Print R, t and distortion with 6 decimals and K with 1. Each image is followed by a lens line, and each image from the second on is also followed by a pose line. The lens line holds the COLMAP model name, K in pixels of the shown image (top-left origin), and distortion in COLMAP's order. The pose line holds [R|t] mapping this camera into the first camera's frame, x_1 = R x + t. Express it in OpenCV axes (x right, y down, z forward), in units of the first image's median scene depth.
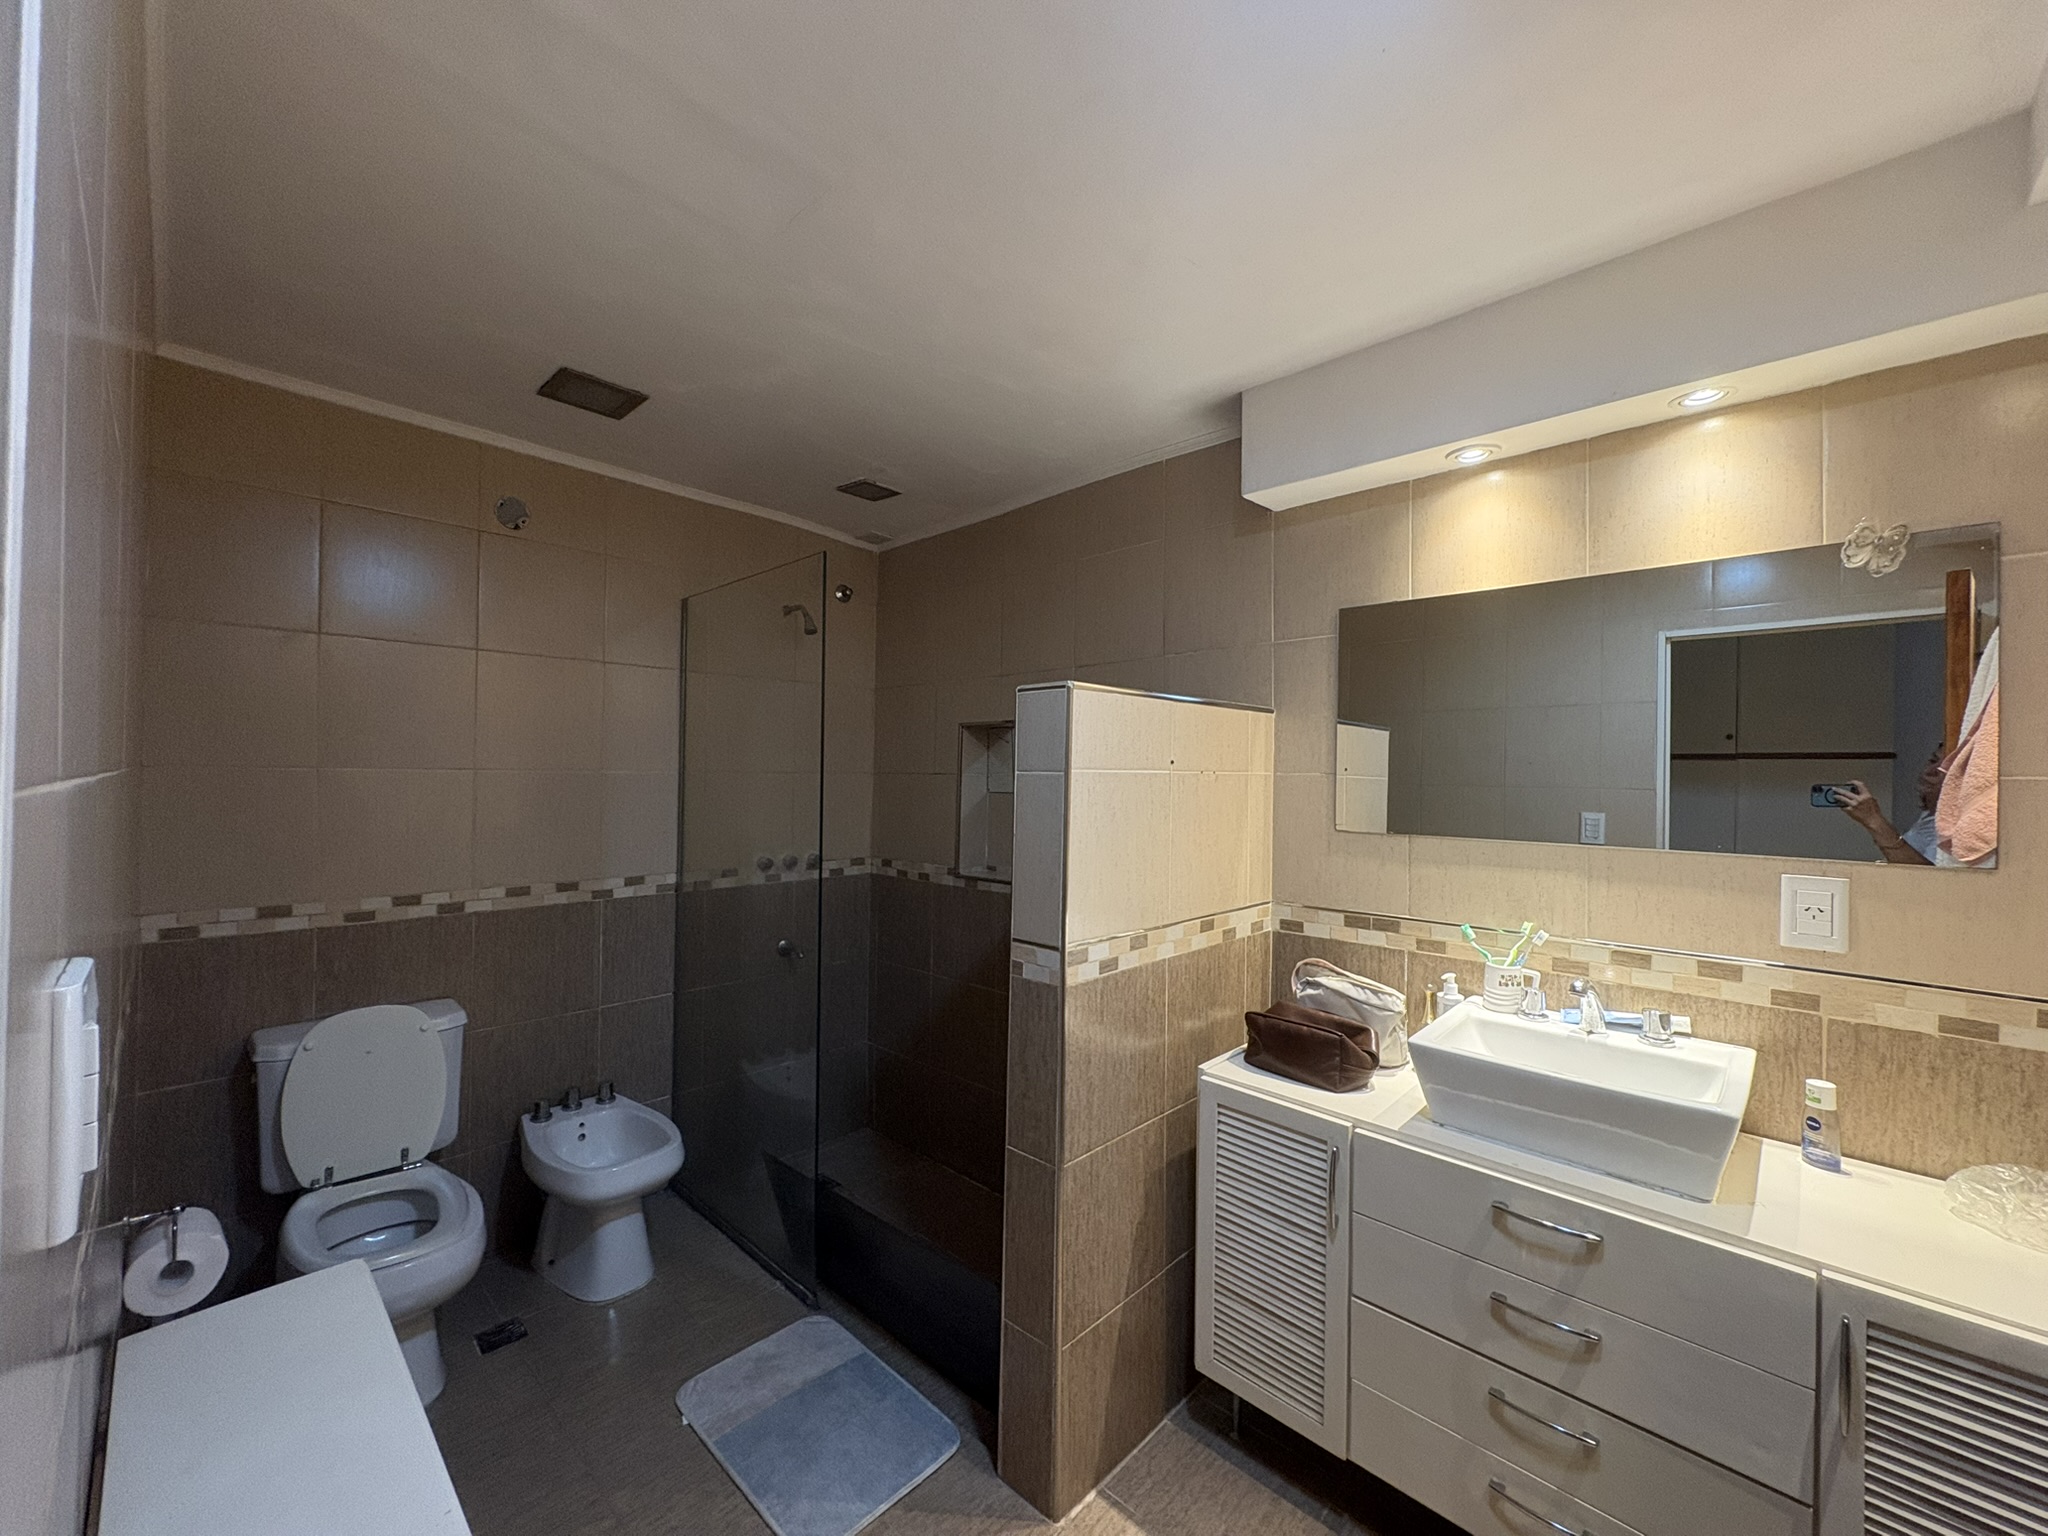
lens RADIAL K [[815.0, 0, 1026.3], [0, 815.0, 765.6], [0, 0, 1]] dist [0.000411, 0.000606]
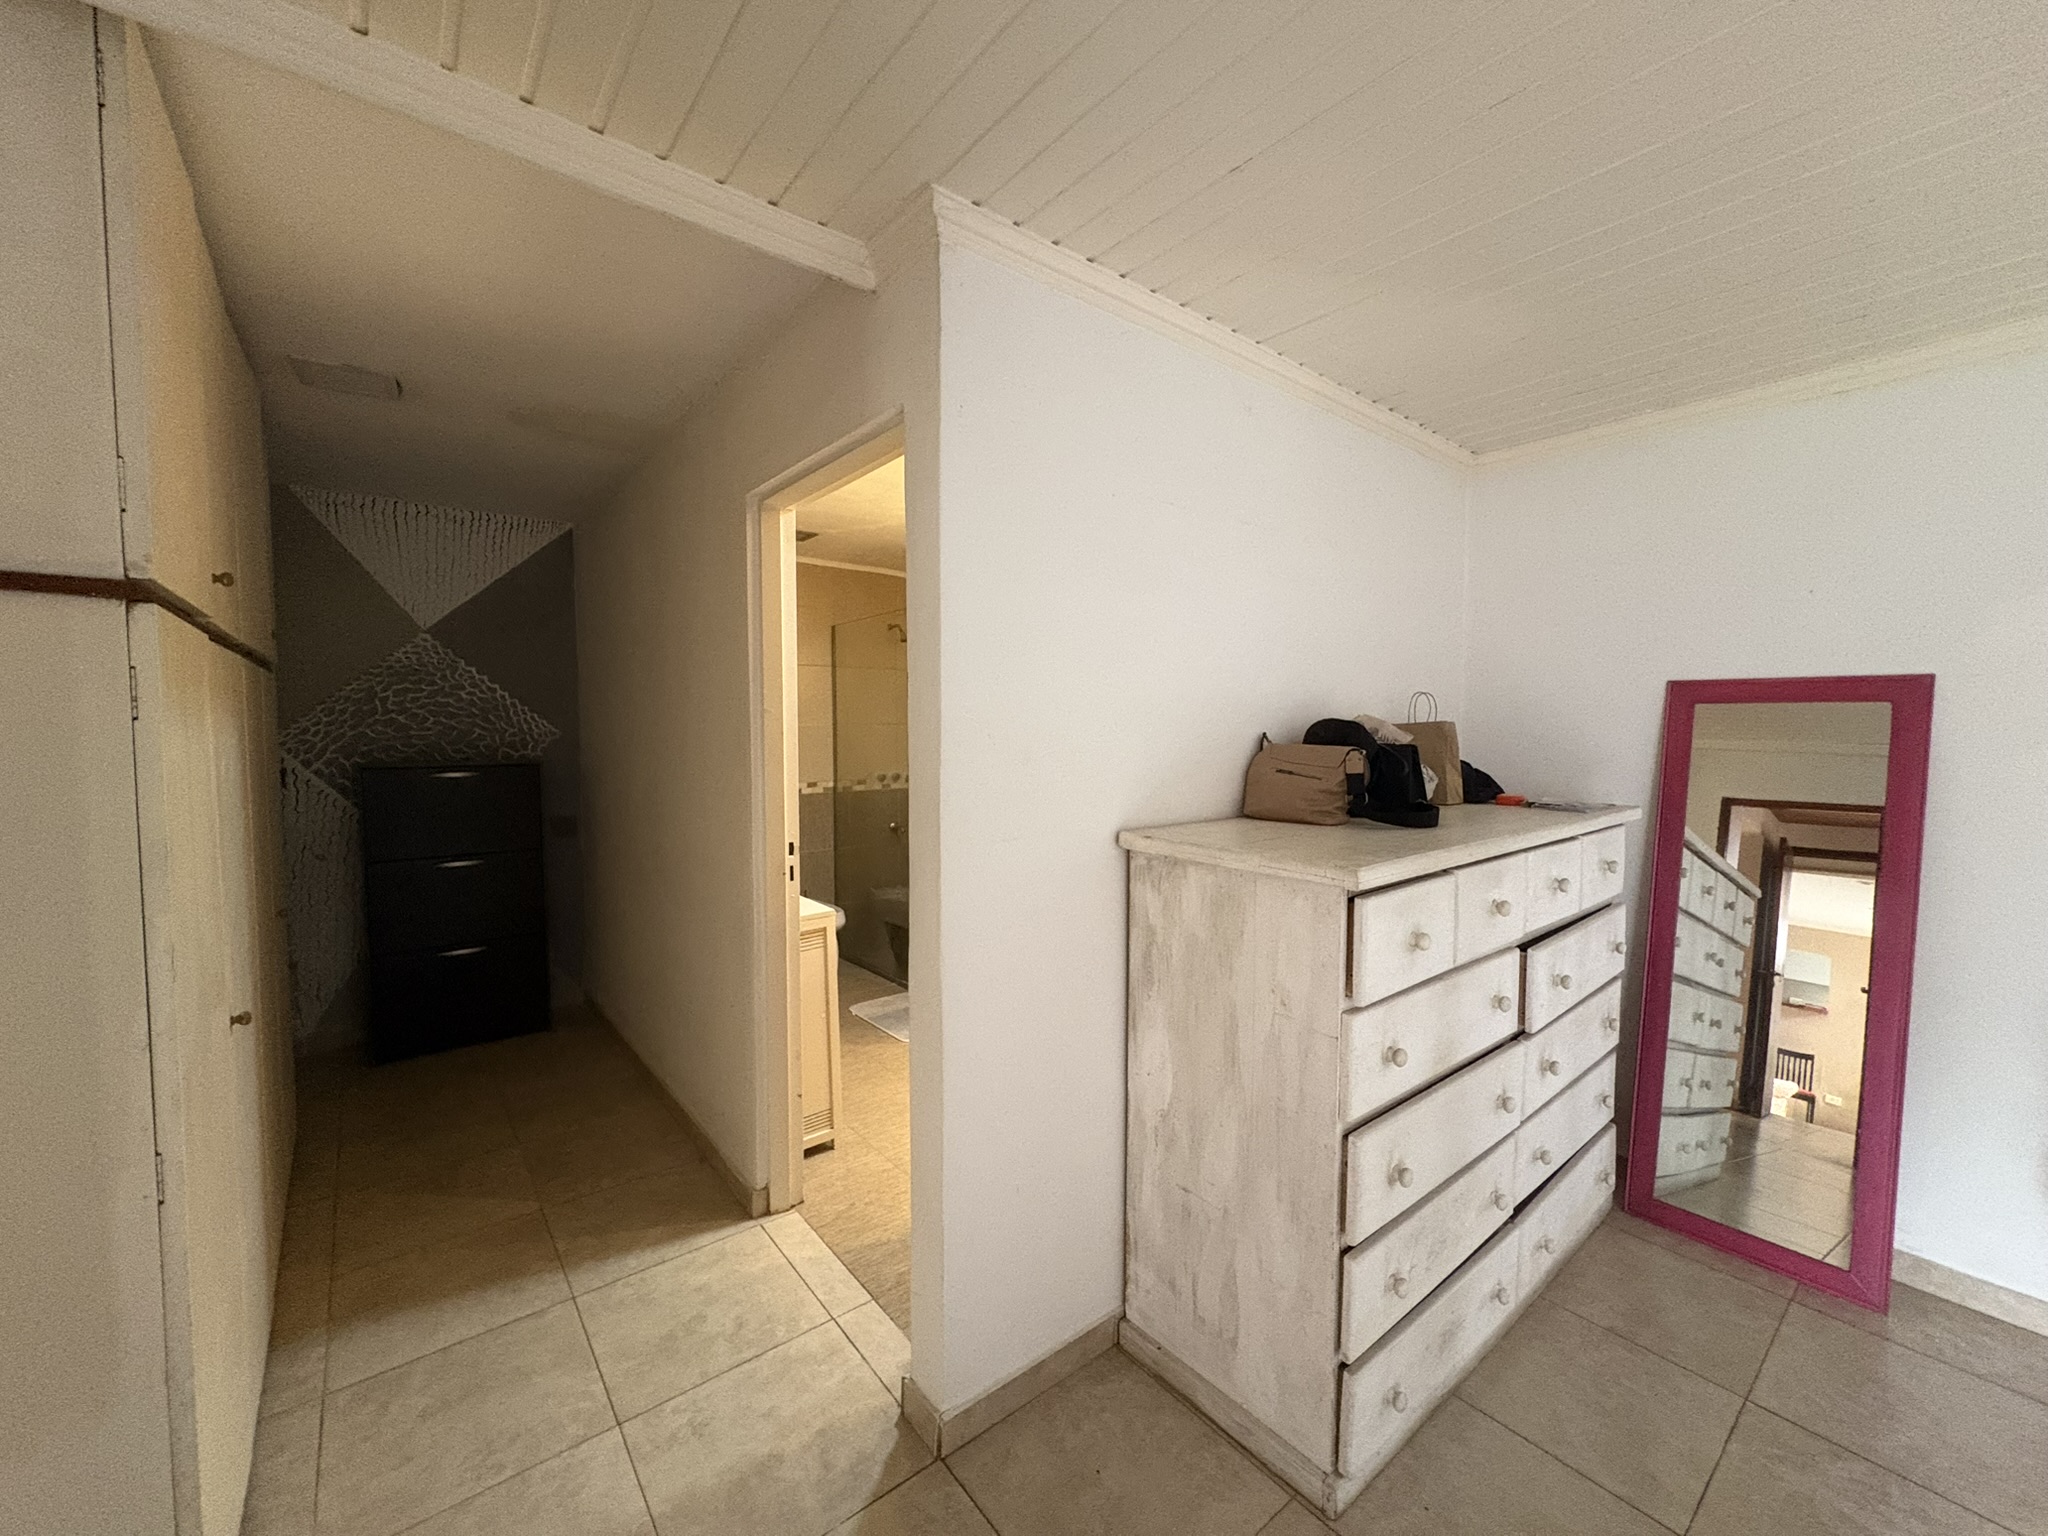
lens RADIAL K [[815.0, 0, 1030.4], [0, 815.0, 768.5], [0, 0, 1]] dist [0.000411, 0.000606]
pose [[0.991230, -0.007034, -0.131961, 0.224104], [0.015152, 0.998046, 0.060619, 0.002082], [0.131277, -0.062086, 0.989400, -0.676862]]
